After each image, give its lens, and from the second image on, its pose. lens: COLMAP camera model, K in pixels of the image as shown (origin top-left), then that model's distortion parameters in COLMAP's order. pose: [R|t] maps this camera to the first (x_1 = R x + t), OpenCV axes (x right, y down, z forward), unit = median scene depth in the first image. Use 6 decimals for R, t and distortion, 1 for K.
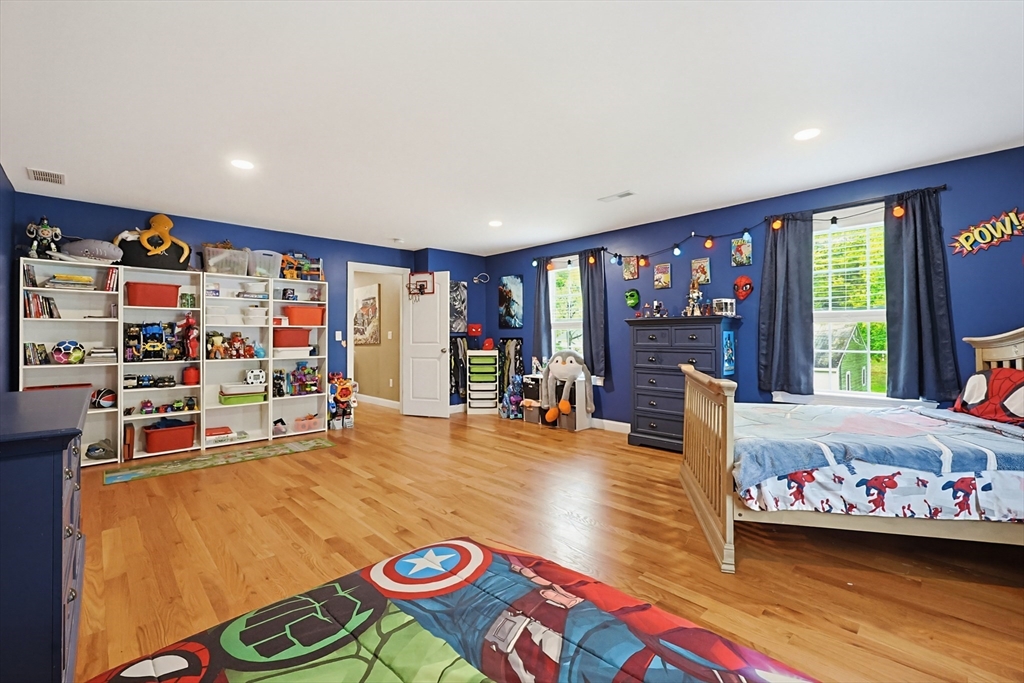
lens RADIAL K [[443.6, 0, 517.6], [0, 443.6, 338.1], [0, 0, 1]] dist [-0.000937, -0.000116]
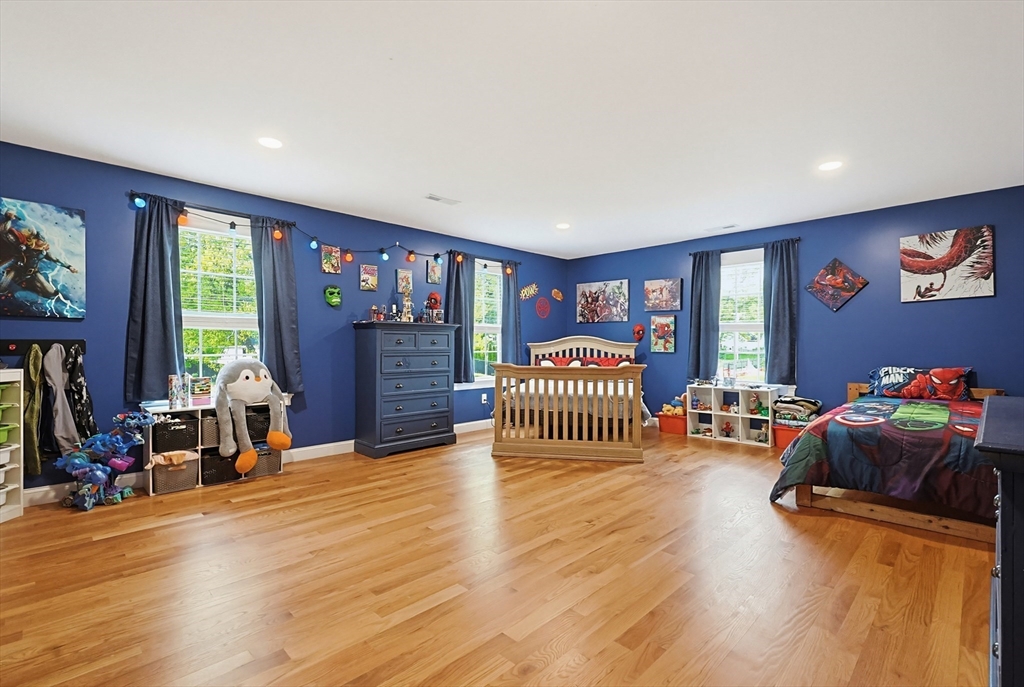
lens RADIAL K [[472.4, 0, 512.0], [0, 472.4, 343.5], [0, 0, 1]] dist [0.000911, 0.000147]
pose [[-0.028691, 0.009665, 0.999542, -0.708262], [0.003681, 0.999947, -0.009563, 0.013359], [-0.999582, 0.003405, -0.028725, 0.732220]]
